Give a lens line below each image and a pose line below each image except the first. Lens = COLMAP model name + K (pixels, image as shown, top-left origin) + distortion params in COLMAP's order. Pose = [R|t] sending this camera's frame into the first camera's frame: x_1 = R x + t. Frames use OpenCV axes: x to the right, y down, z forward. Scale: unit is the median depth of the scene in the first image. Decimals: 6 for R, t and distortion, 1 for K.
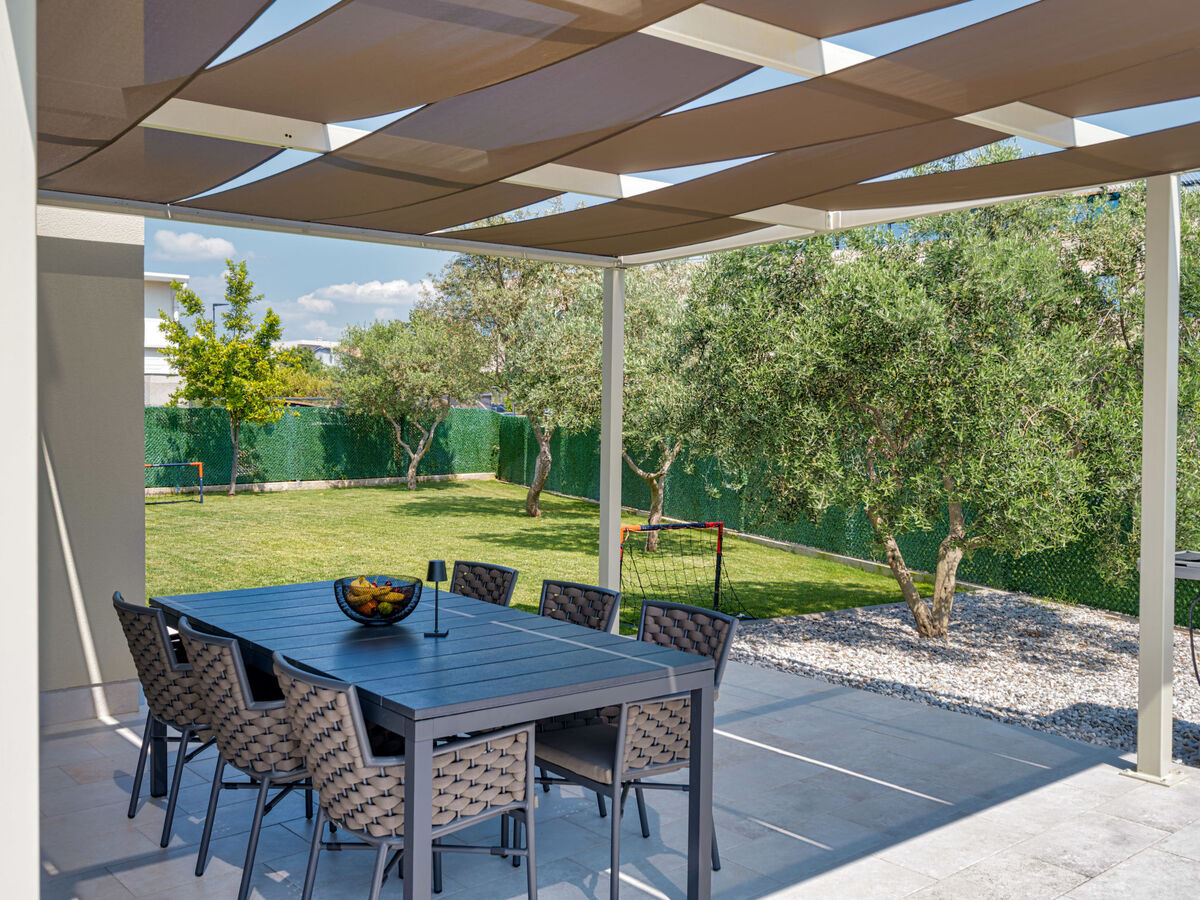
lens RADIAL K [[1210.6, 0, 600.0], [0, 1210.6, 450.0], [0, 0, 1]] dist [0.015914, 0.003064]
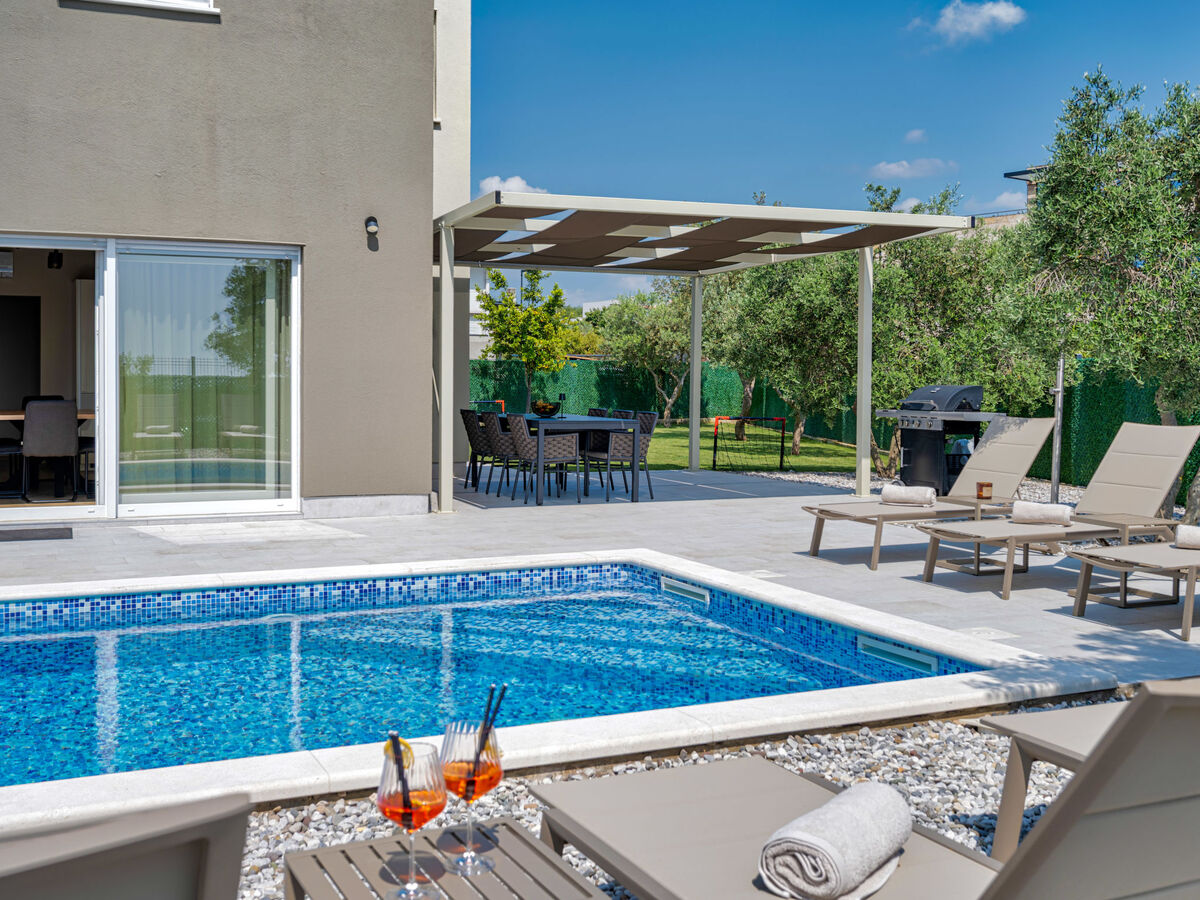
lens RADIAL K [[1283.5, 0, 597.7], [0, 1283.5, 382.1], [0, 0, 1]] dist [-0.007774, -0.002426]
pose [[0.968513, 0.003350, -0.248940, 0.114149], [-0.009702, 0.999658, -0.024293, 0.021741], [0.248773, 0.025943, 0.968214, -0.316641]]
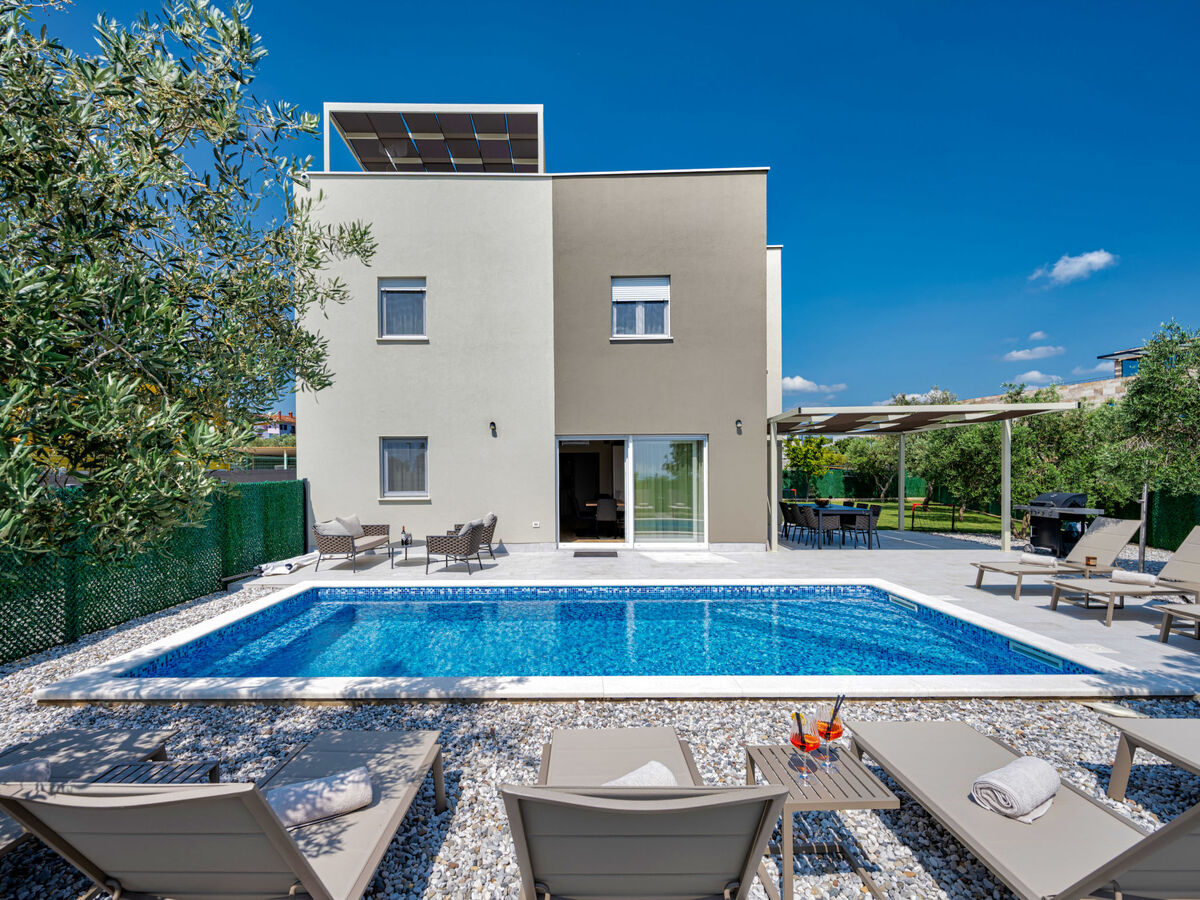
lens RADIAL K [[566.2, 0, 572.7], [0, 566.2, 471.1], [0, 0, 1]] dist [-0.003333, -0.000019]
pose [[0.768145, -0.007761, -0.640229, 0.111593], [-0.012623, 0.999549, -0.027262, 0.009102], [0.640151, 0.029023, 0.767700, -0.330050]]
